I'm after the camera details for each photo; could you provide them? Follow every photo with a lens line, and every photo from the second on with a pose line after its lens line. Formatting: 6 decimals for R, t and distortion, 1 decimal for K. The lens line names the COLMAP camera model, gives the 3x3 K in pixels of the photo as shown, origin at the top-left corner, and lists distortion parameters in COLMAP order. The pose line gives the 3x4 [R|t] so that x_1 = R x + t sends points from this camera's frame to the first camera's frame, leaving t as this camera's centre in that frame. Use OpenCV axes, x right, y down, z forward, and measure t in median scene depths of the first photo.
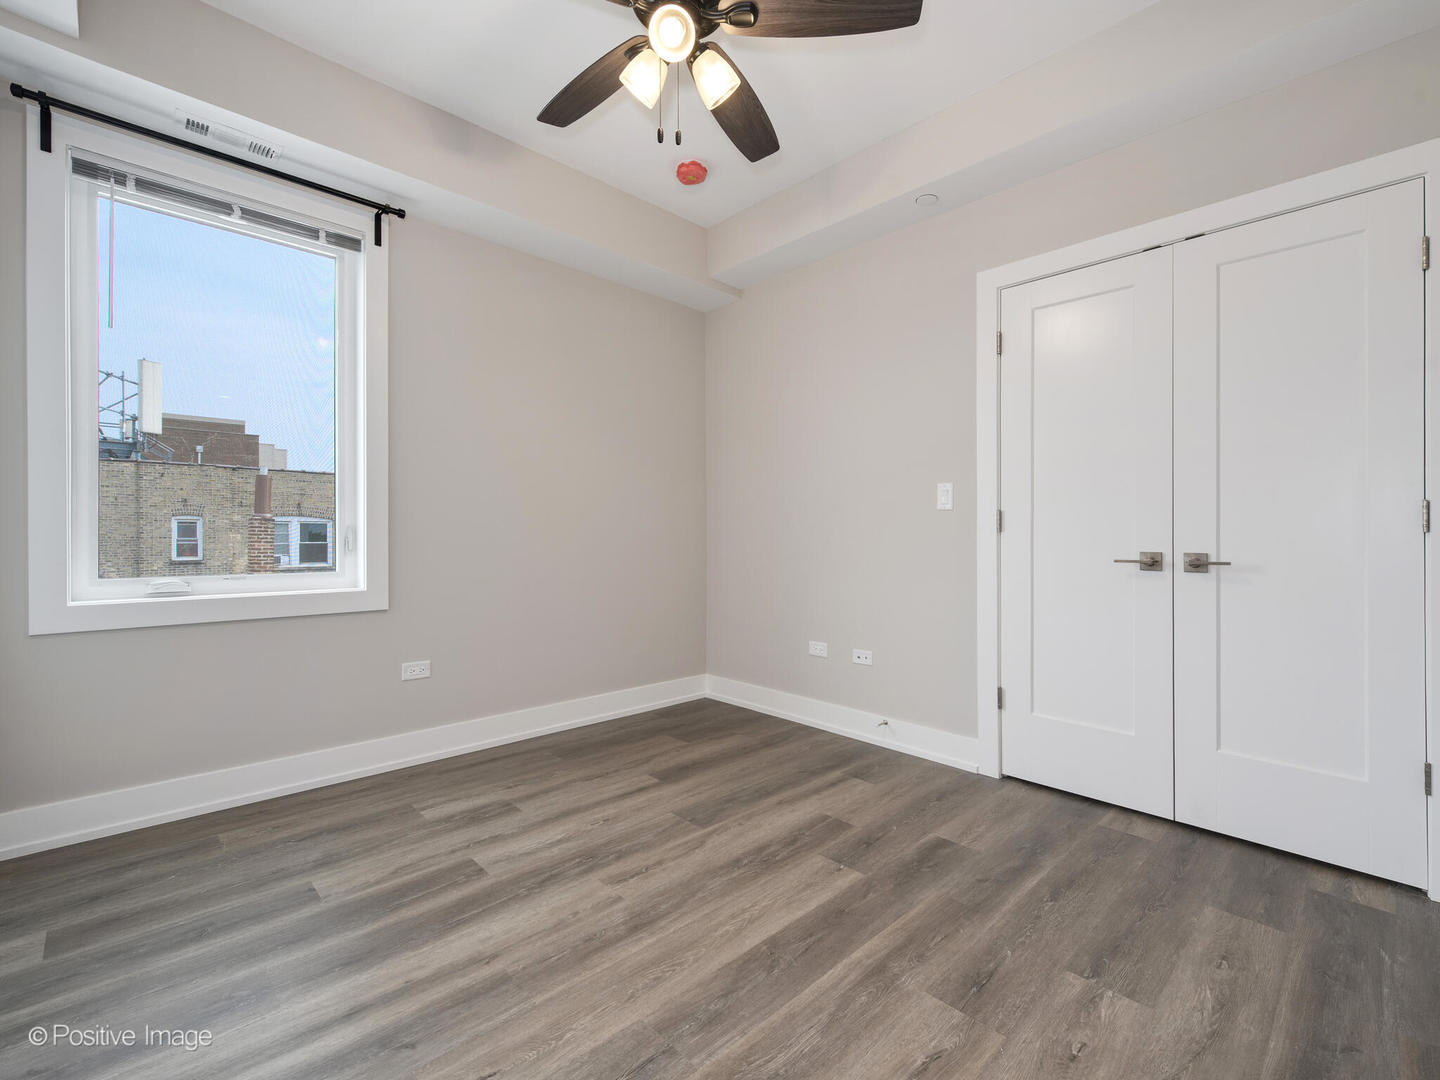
lens RADIAL K [[652.8, 0, 704.8], [0, 652.8, 532.1], [0, 0, 1]] dist [0.003047, 0.000459]
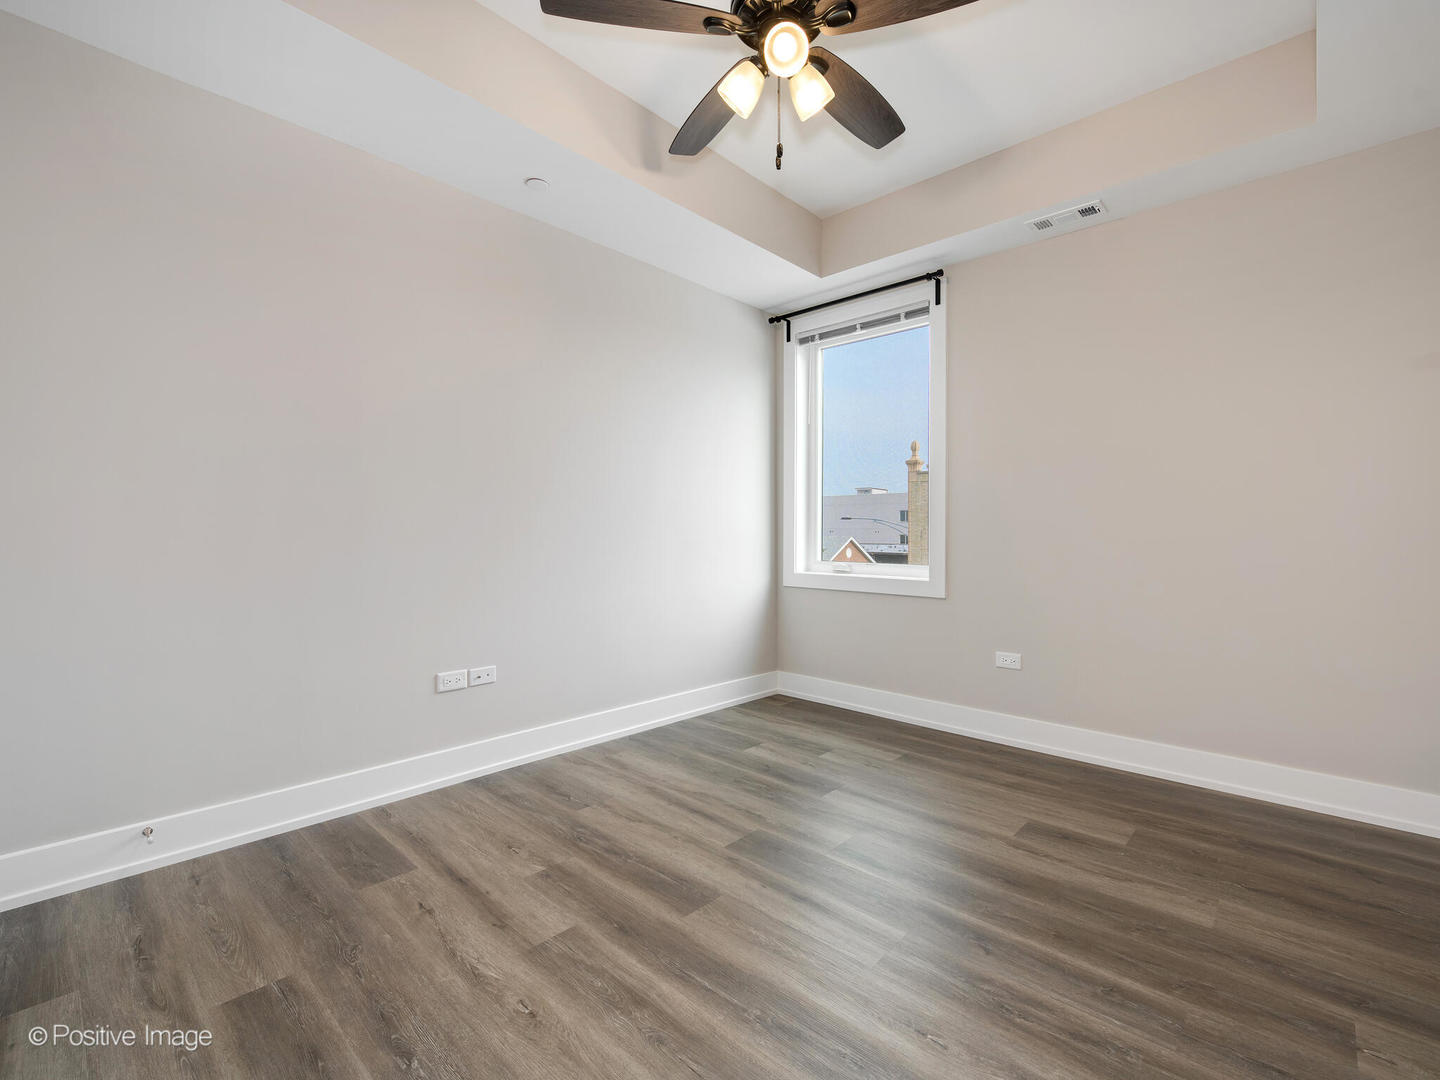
lens RADIAL K [[652.8, 0, 713.9], [0, 652.8, 537.6], [0, 0, 1]] dist [0.003047, 0.000459]
pose [[0.052129, 0.006578, -0.998619, 0.819375], [-0.000199, 0.999978, 0.006577, -0.002873], [0.998640, -0.000144, 0.052130, 0.580826]]
